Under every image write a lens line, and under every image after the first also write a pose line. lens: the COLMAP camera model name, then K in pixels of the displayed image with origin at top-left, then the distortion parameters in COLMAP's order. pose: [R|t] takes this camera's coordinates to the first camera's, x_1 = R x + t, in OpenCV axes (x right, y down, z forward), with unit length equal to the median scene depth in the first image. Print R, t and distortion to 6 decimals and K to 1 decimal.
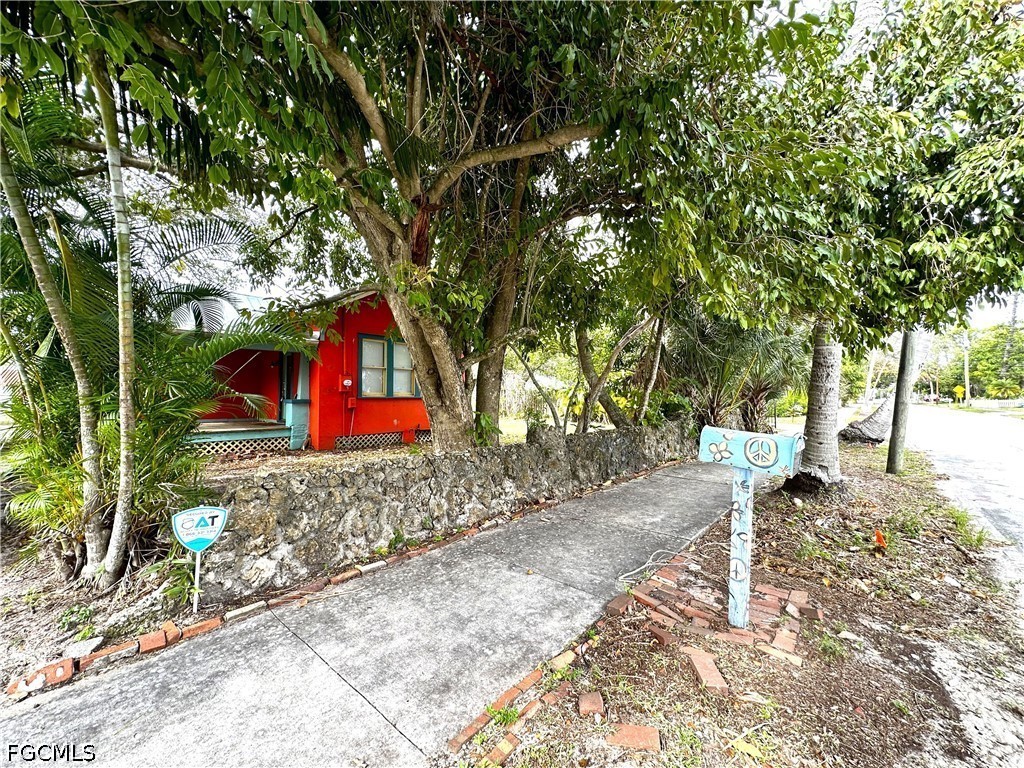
lens RADIAL K [[408.0, 0, 511.9], [0, 408.0, 387.3], [0, 0, 1]] dist [-0.002654, 0.001109]
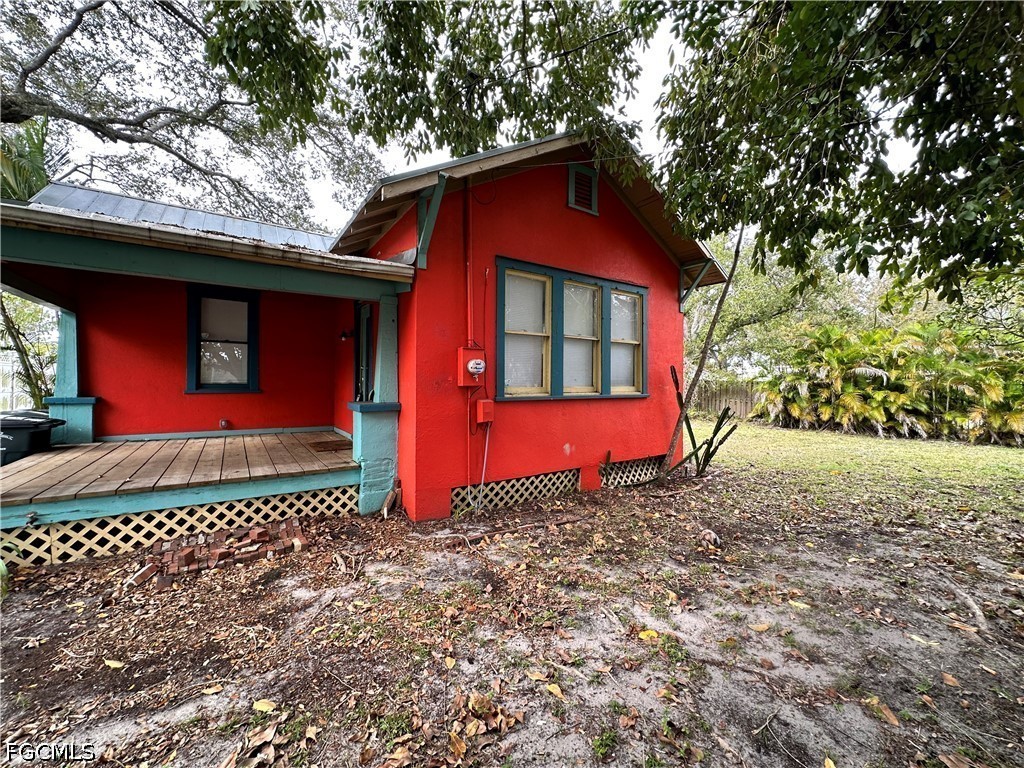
lens RADIAL K [[408.0, 0, 512.1], [0, 408.0, 381.9], [0, 0, 1]] dist [-0.002654, 0.001109]
pose [[0.967964, -0.001096, -0.251088, -0.263929], [0.004251, 0.999919, 0.012025, 0.000921], [0.251054, -0.012707, 0.967890, 0.604341]]
